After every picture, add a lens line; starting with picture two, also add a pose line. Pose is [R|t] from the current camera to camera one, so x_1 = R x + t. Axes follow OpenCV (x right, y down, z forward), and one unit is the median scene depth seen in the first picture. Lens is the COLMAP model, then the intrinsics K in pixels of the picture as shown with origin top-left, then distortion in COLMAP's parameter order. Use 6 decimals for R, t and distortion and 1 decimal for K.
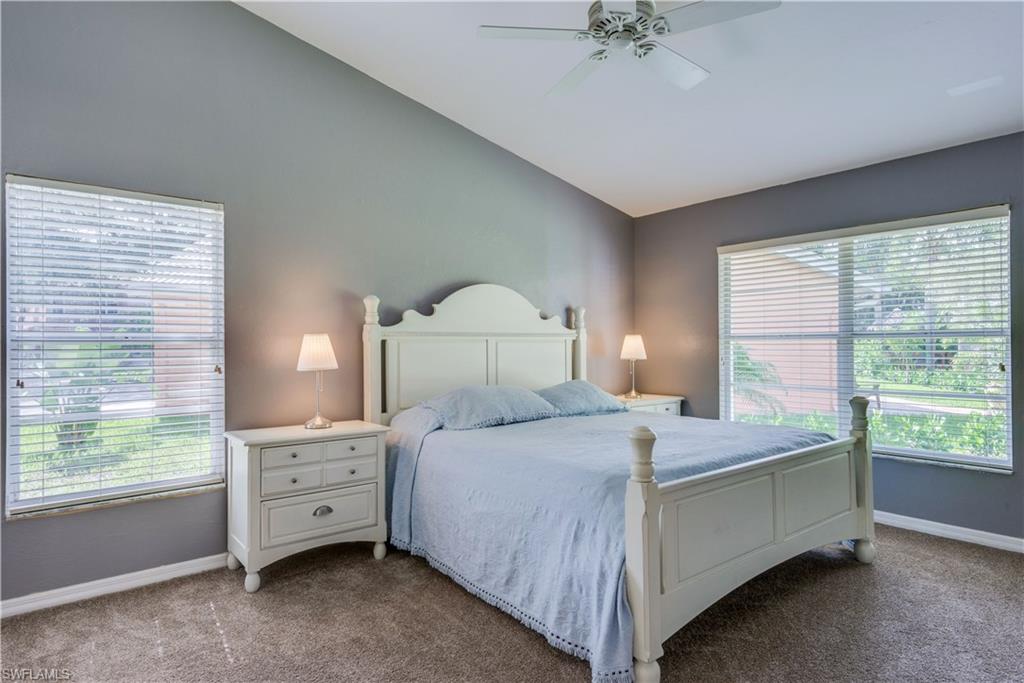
lens RADIAL K [[575.4, 0, 510.4], [0, 575.4, 343.8], [0, 0, 1]] dist [0.042423, -0.021550]
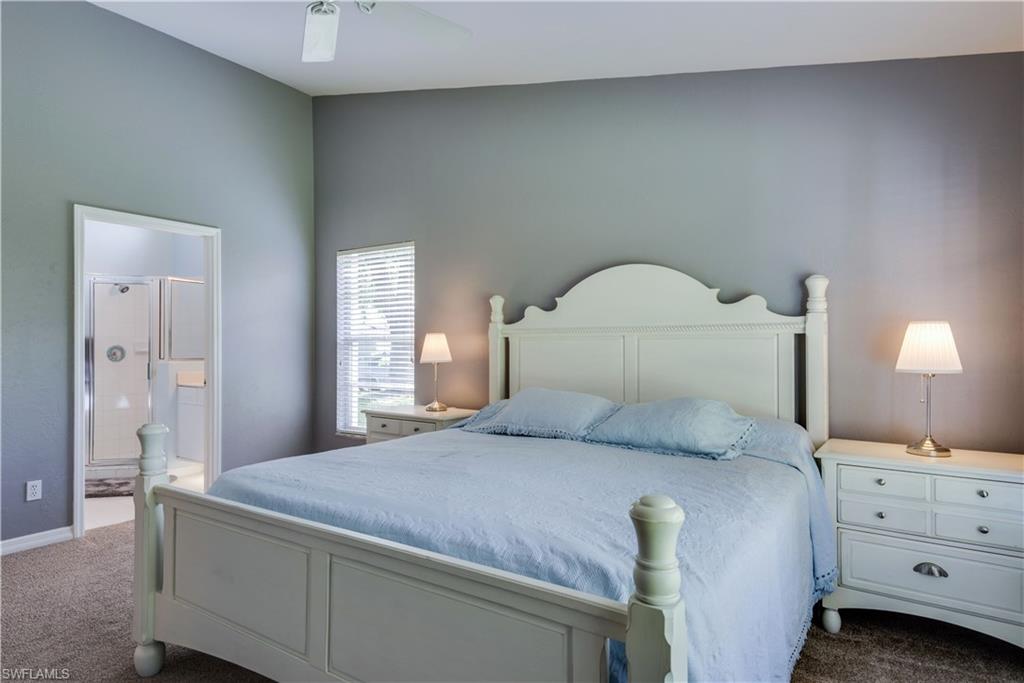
lens RADIAL K [[575.4, 0, 510.4], [0, 575.4, 343.8], [0, 0, 1]] dist [0.042423, -0.021550]
pose [[0.294380, 0.007469, -0.955659, 0.757849], [0.004140, 0.999950, 0.009090, -0.004481], [0.955680, -0.006632, 0.294334, 0.696510]]
